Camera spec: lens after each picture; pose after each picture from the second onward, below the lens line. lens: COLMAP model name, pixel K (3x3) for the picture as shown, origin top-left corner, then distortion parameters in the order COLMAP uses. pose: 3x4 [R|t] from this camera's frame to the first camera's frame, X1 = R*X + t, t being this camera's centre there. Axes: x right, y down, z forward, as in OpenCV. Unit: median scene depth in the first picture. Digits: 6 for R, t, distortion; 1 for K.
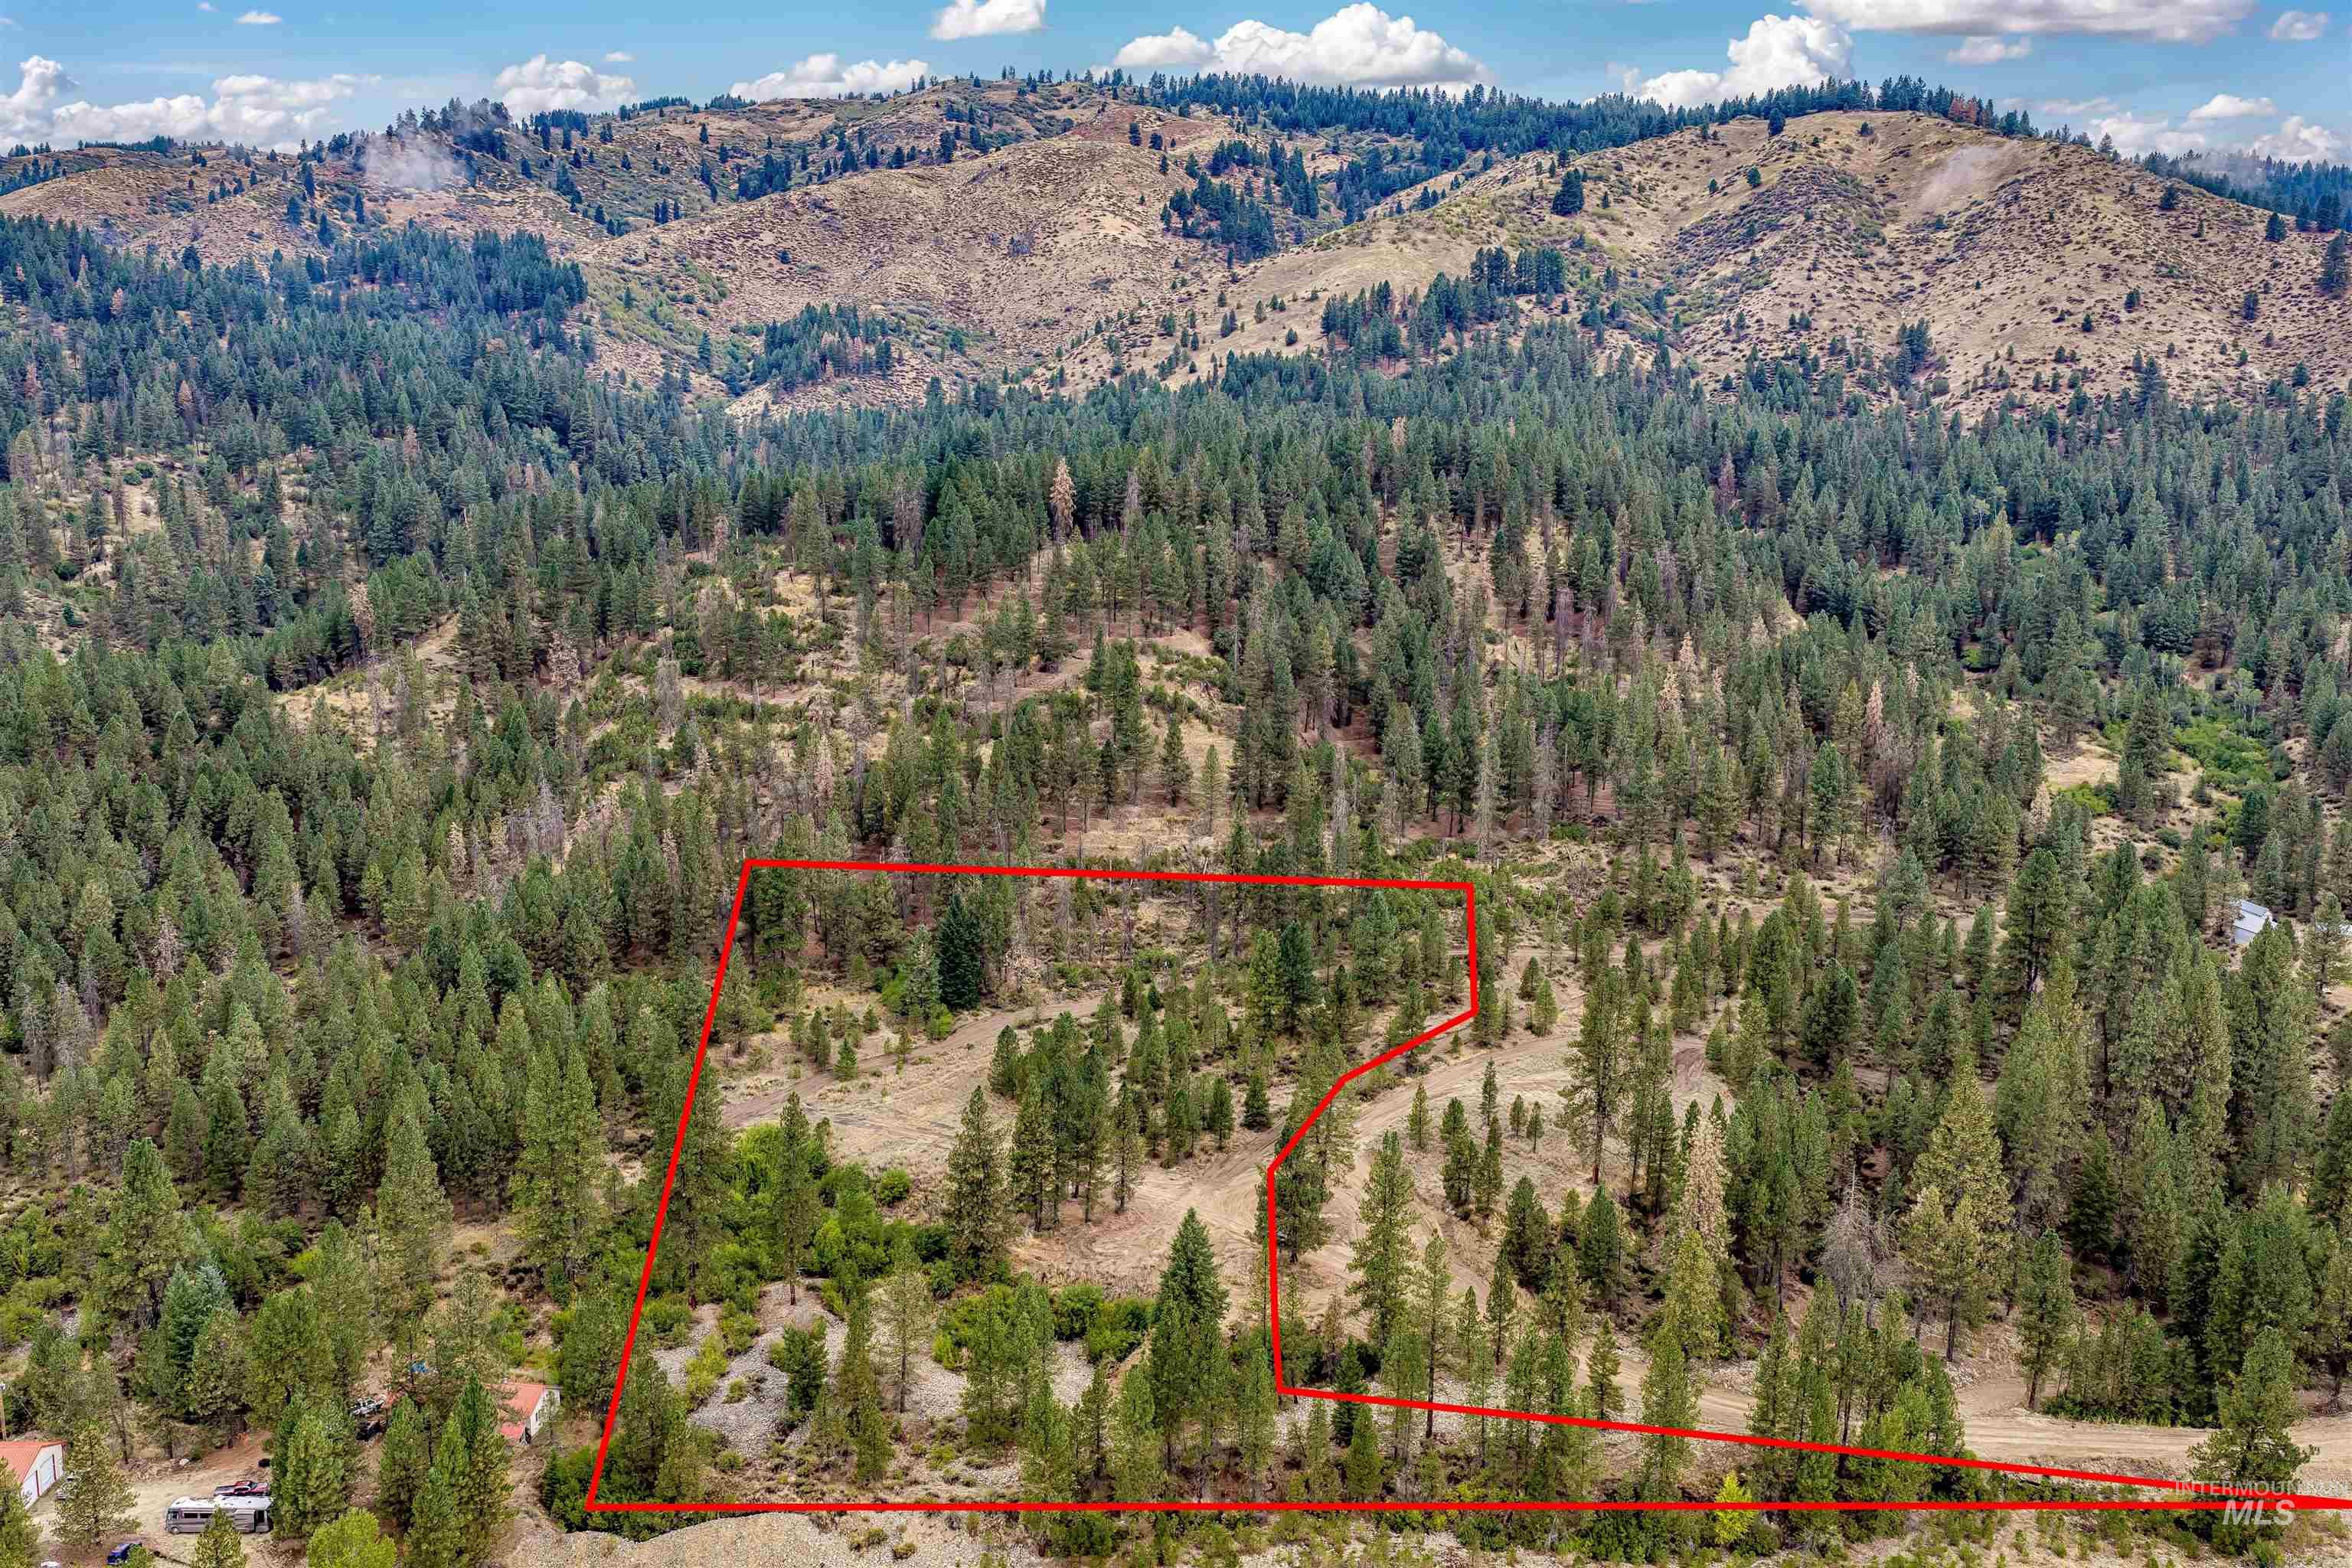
lens RADIAL K [[1933.4, 0, 1178.1], [0, 1933.4, 797.9], [0, 0, 1]] dist [0.005093, -0.011356]
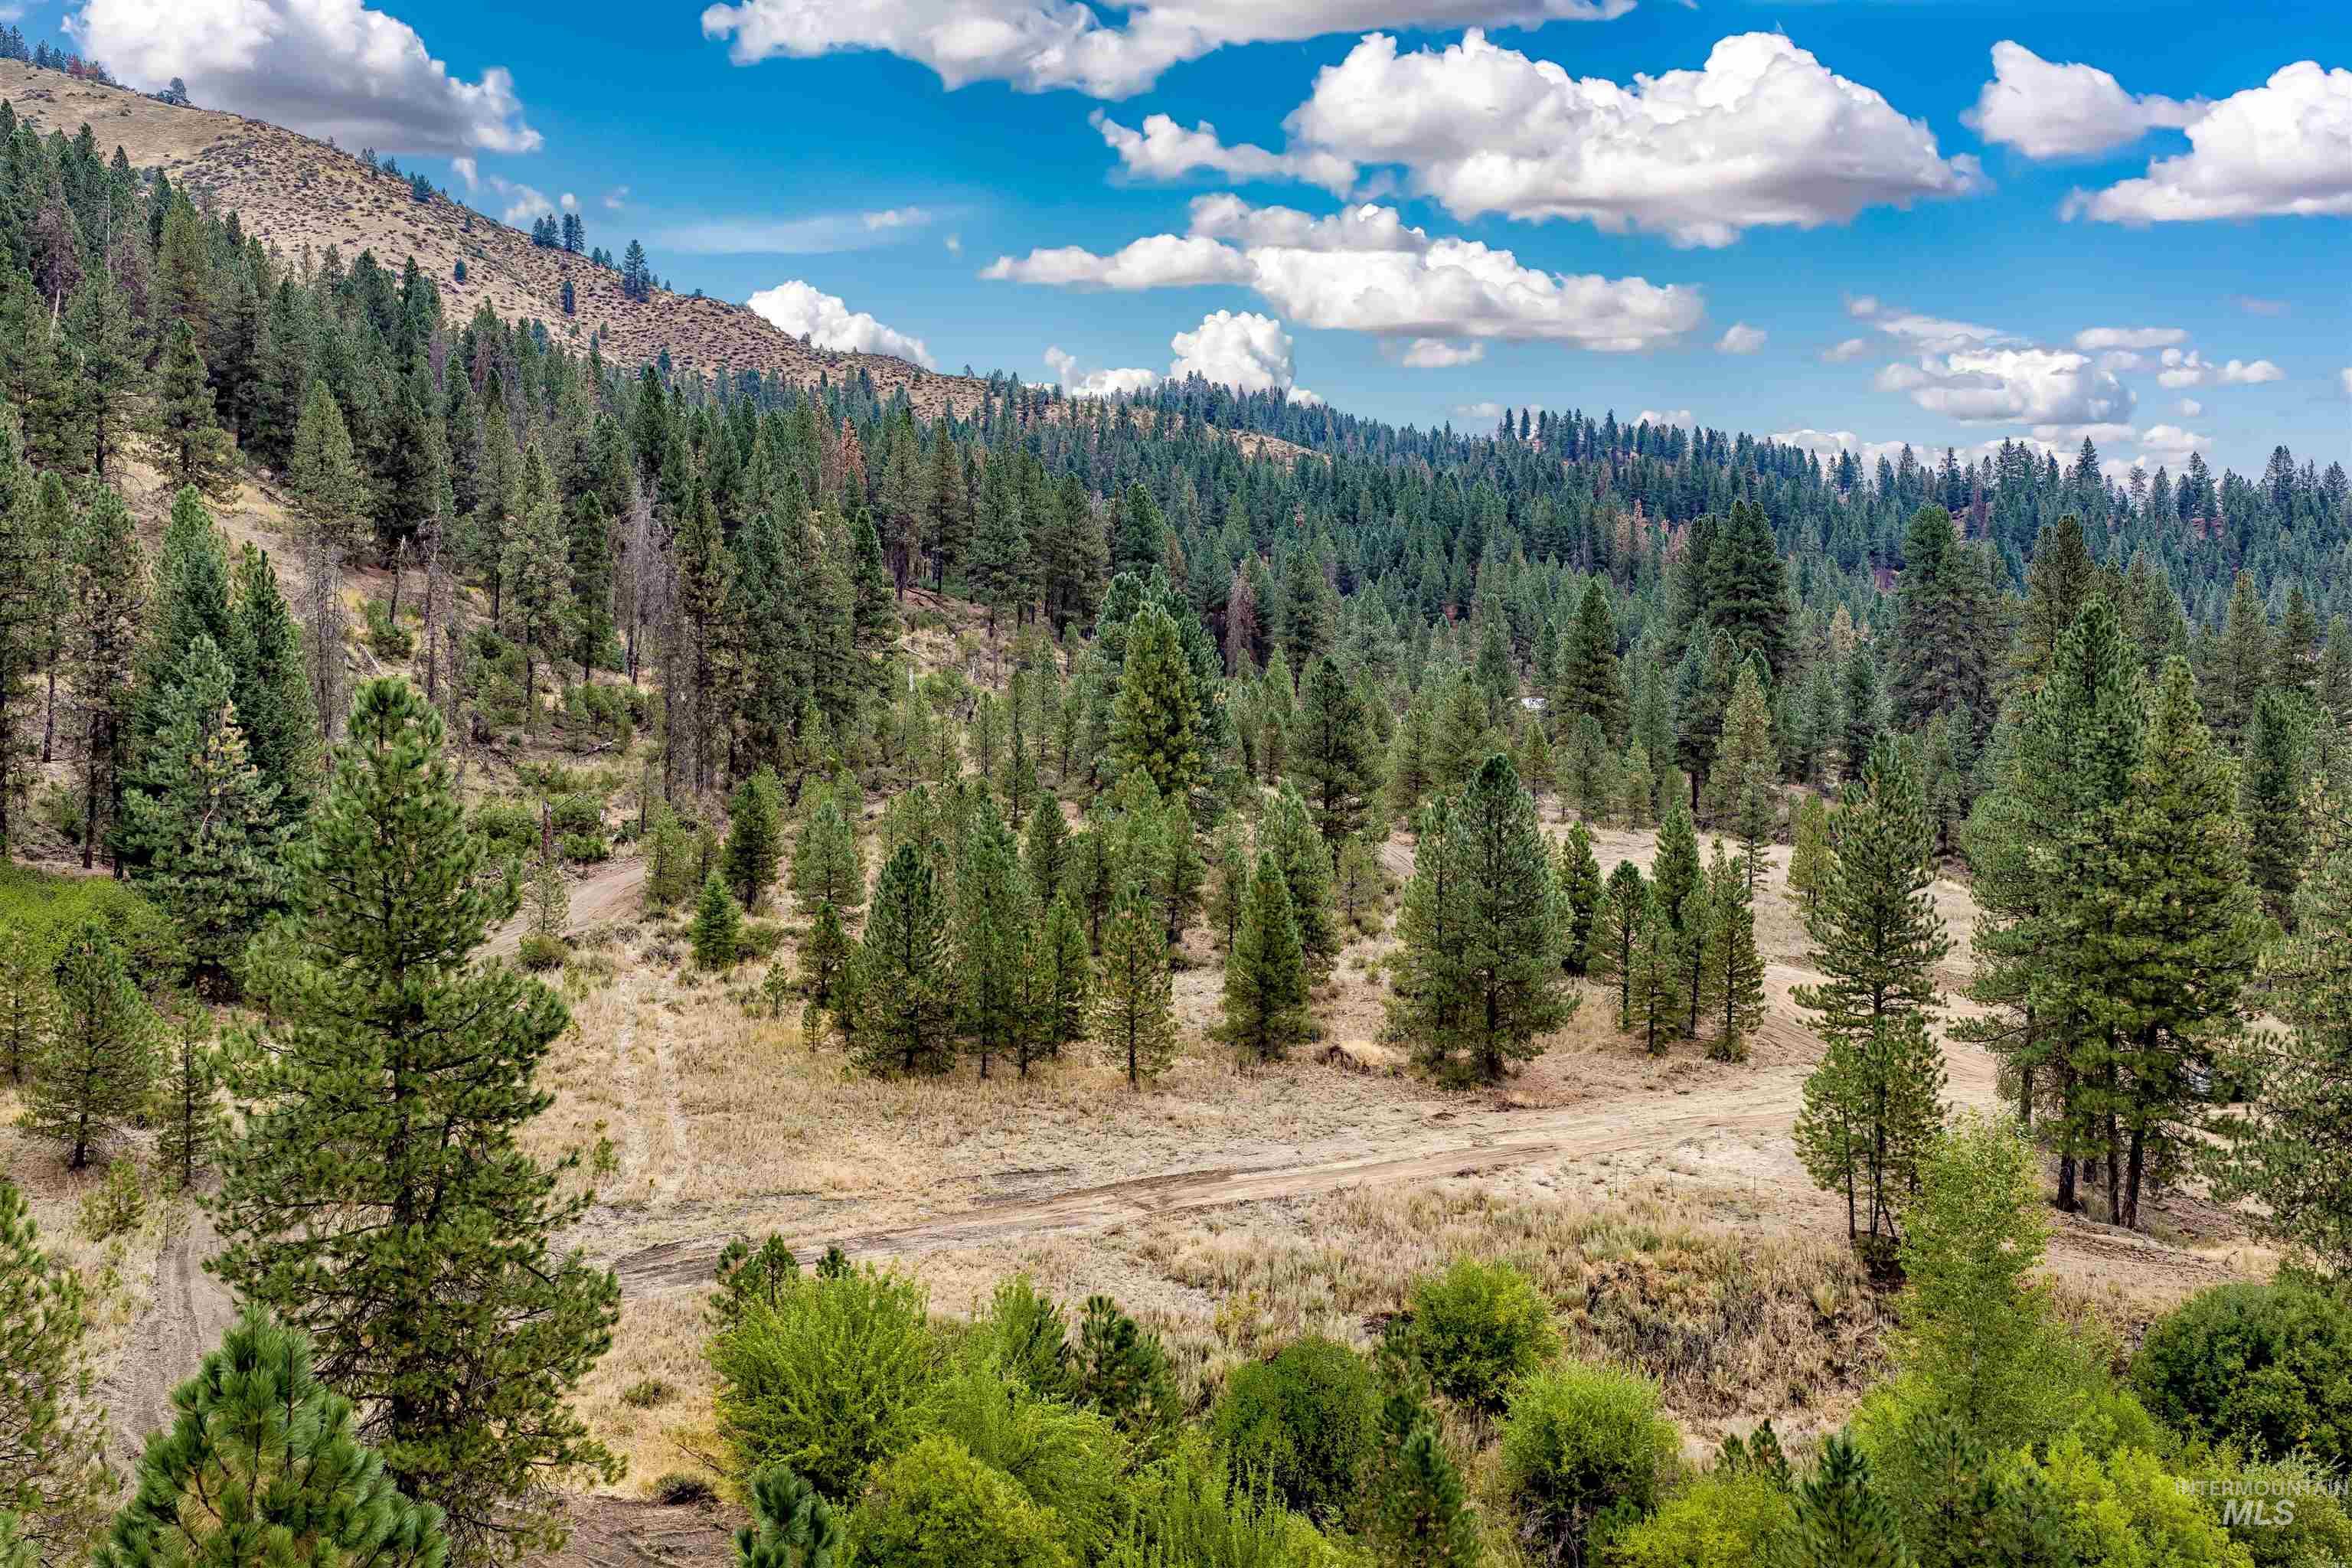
lens RADIAL K [[1949.5, 0, 1176.0], [0, 1949.5, 784.0], [0, 0, 1]] dist [0.004758, 0.000392]
pose [[0.512444, -0.054955, 0.856961, -0.106137], [0.146951, 0.988841, -0.024461, 0.040258], [-0.846054, 0.138466, 0.514801, 0.266296]]
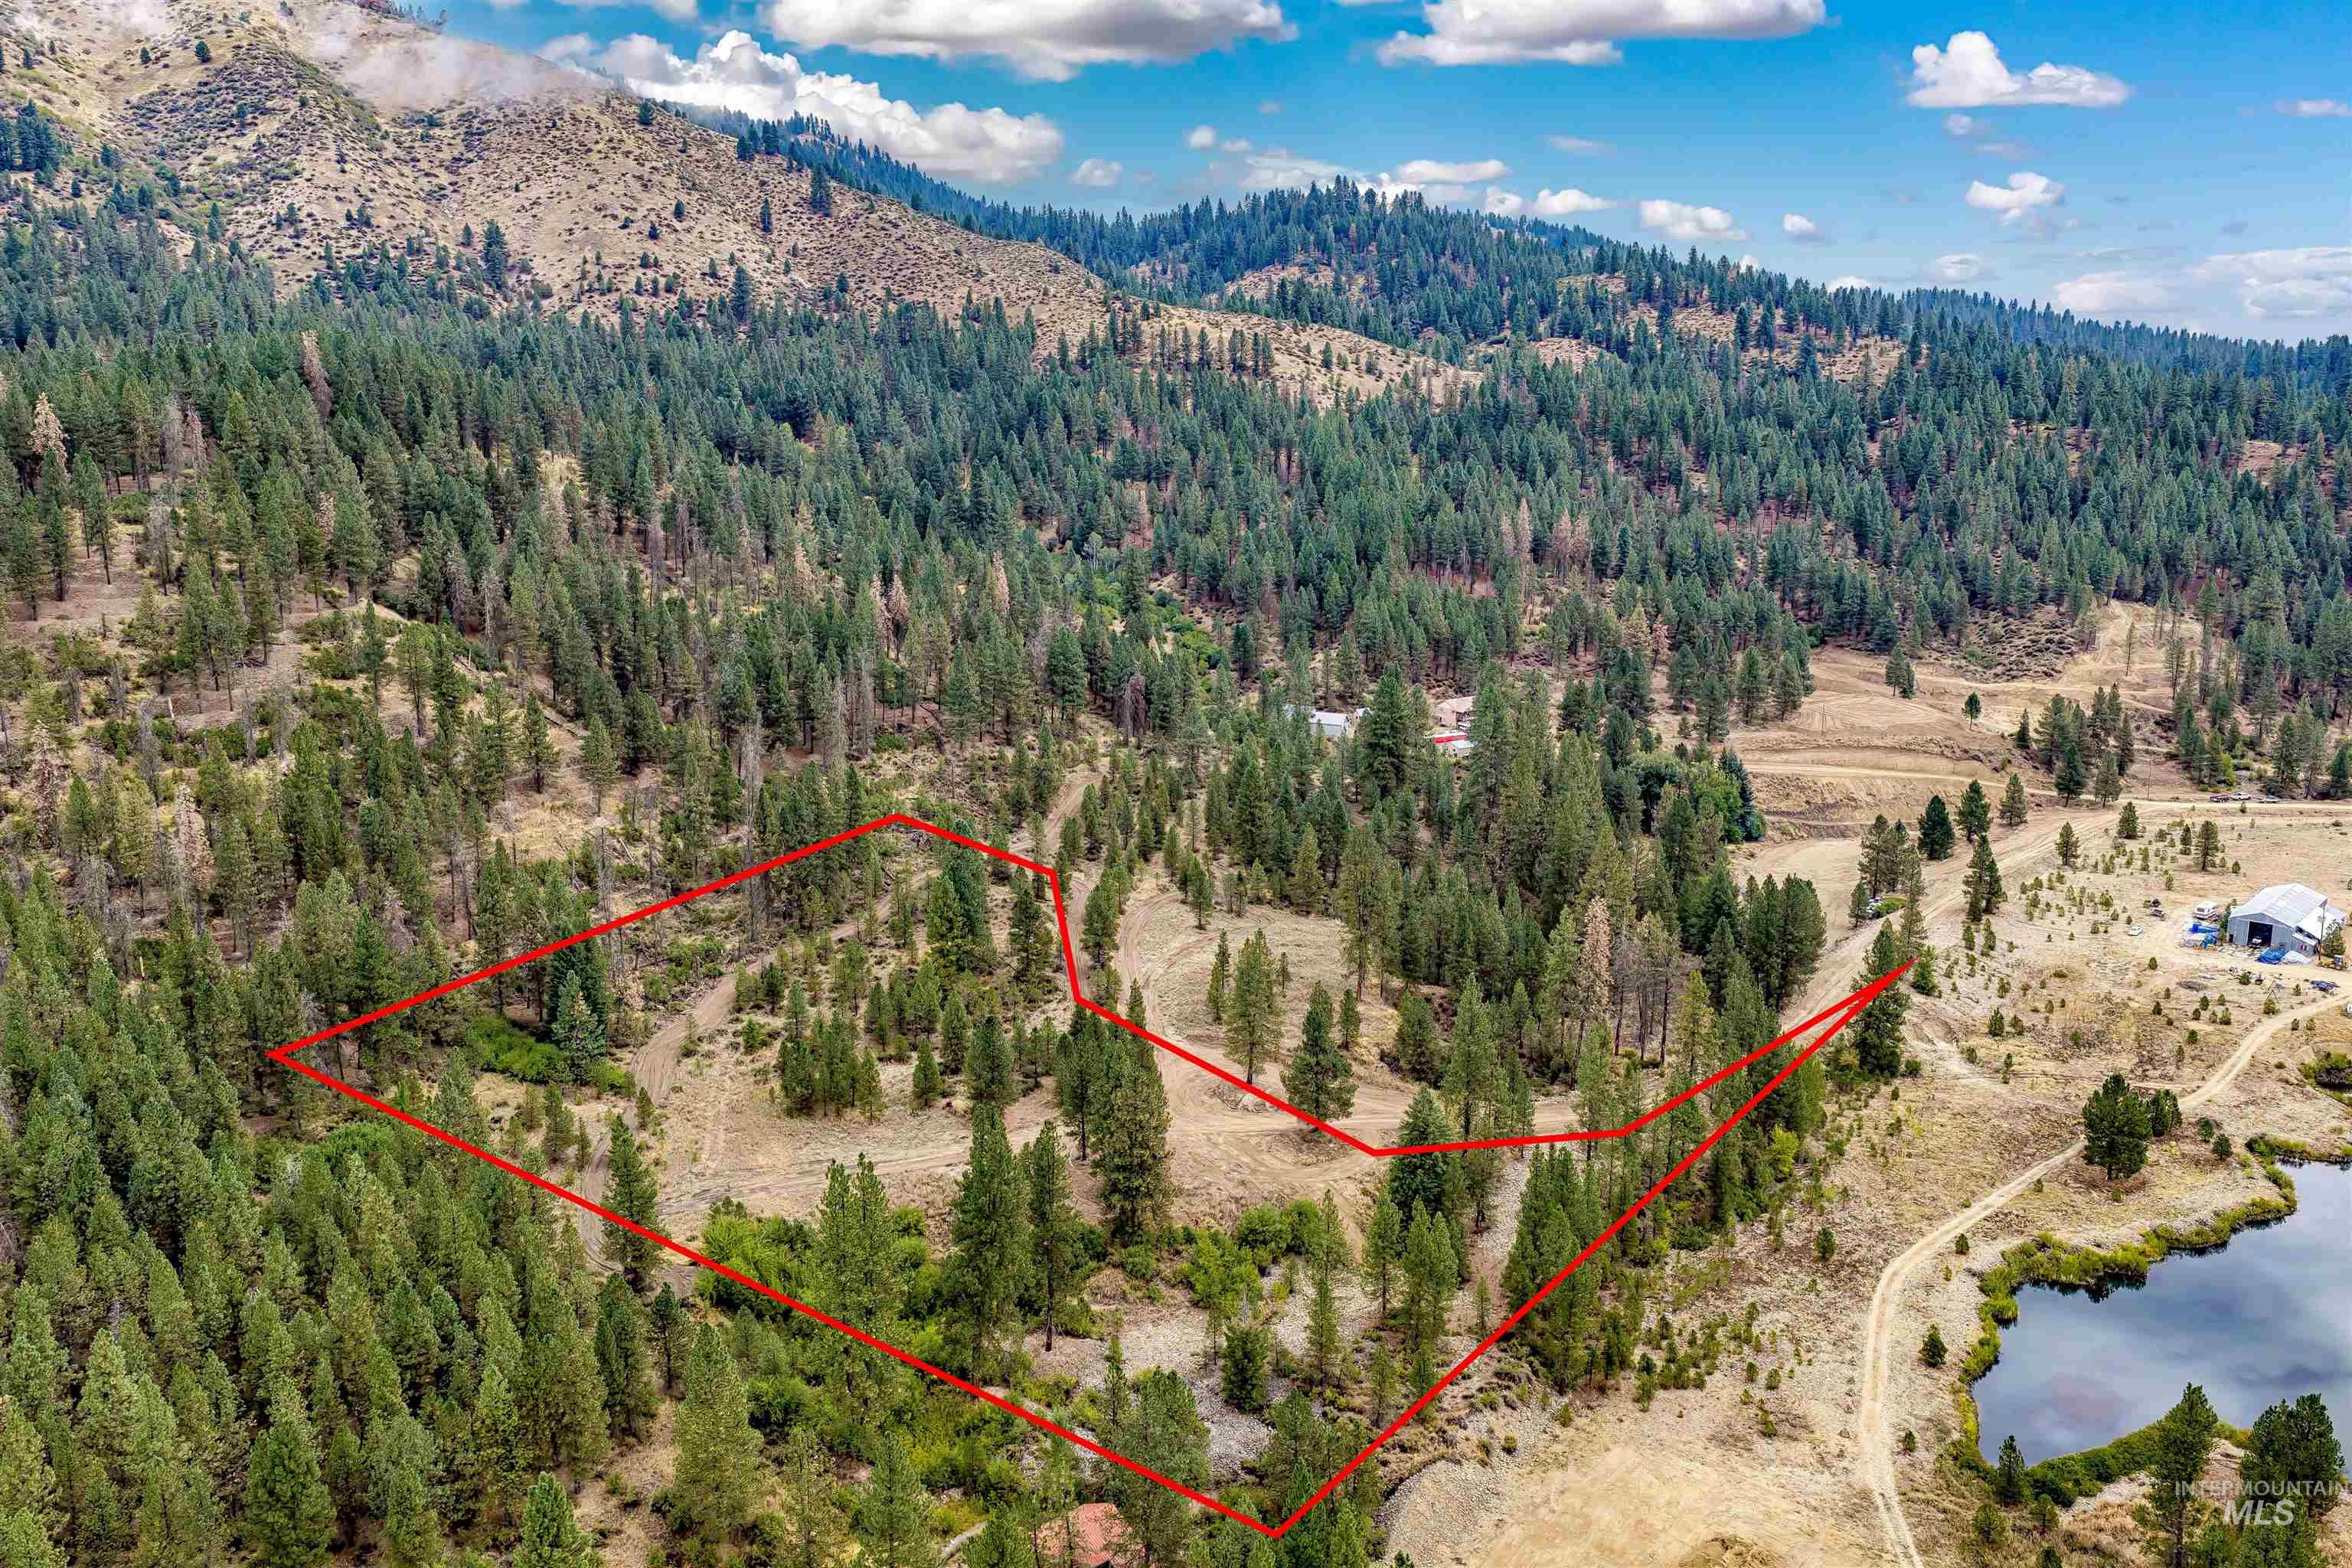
lens RADIAL K [[1933.4, 0, 1178.1], [0, 1933.4, 797.9], [0, 0, 1]] dist [0.005093, -0.011356]
pose [[0.612163, -0.193900, 0.766590, -0.212386], [0.150713, 0.980307, 0.127605, -0.026445], [-0.776236, 0.037420, 0.629331, 0.096574]]
